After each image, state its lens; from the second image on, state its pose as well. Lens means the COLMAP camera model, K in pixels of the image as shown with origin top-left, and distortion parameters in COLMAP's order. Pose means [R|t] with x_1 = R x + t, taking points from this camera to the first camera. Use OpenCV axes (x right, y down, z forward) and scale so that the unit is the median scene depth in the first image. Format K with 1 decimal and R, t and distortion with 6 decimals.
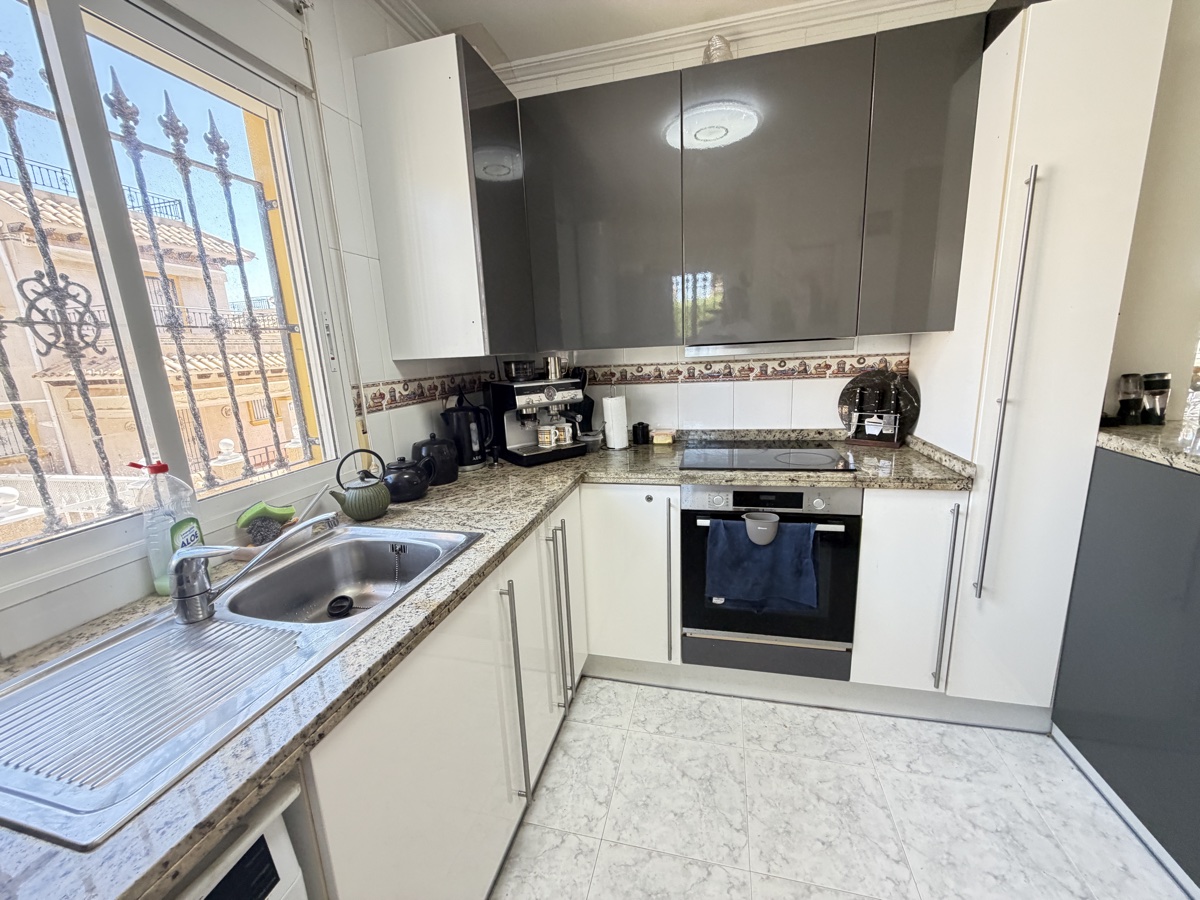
lens RADIAL K [[478.1, 0, 598.1], [0, 478.1, 451.0], [0, 0, 1]] dist [0.001363, -0.000088]
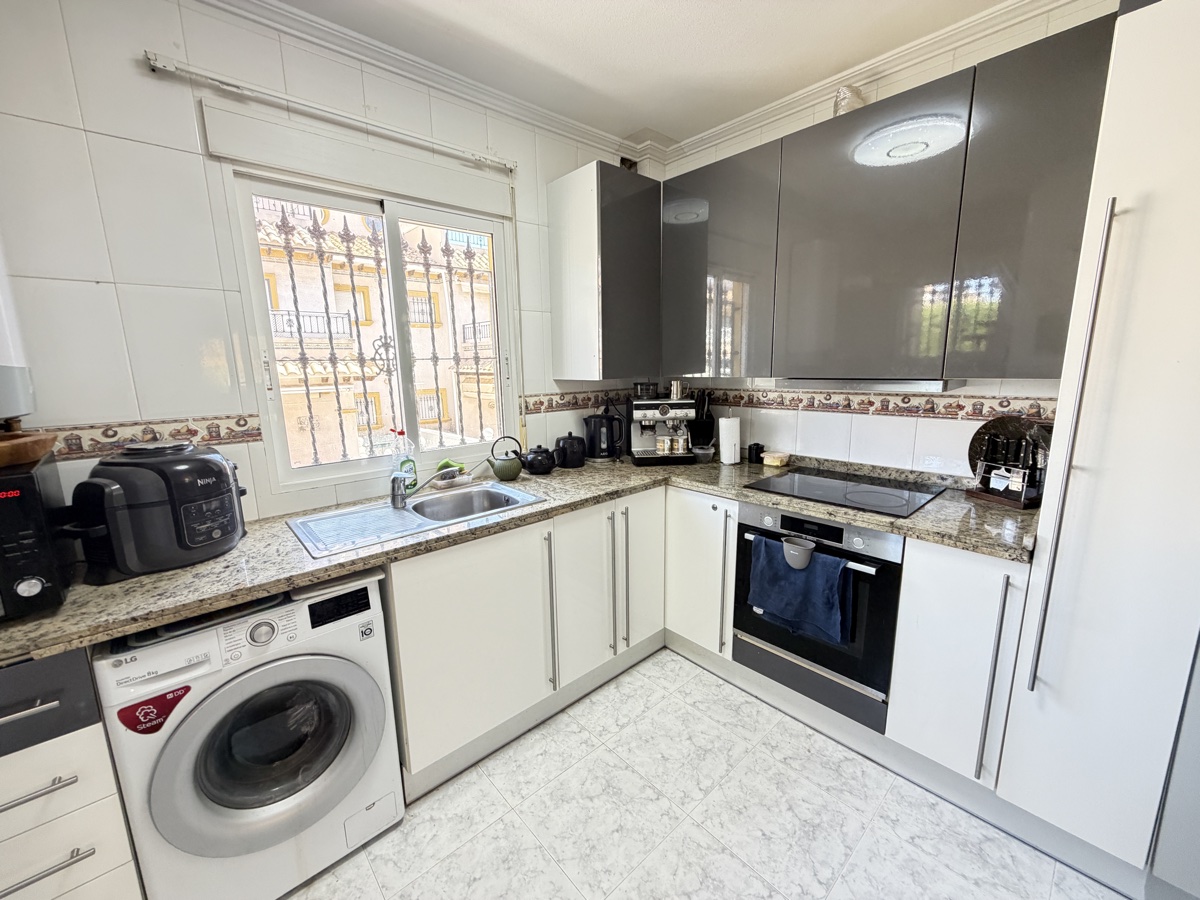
lens RADIAL K [[478.1, 0, 598.1], [0, 478.1, 451.1], [0, 0, 1]] dist [0.001363, -0.000088]
pose [[0.831768, 0.131849, -0.539239, 0.491303], [-0.135382, 0.990234, 0.033297, -0.037995], [0.538362, 0.045308, 0.841495, -0.144671]]
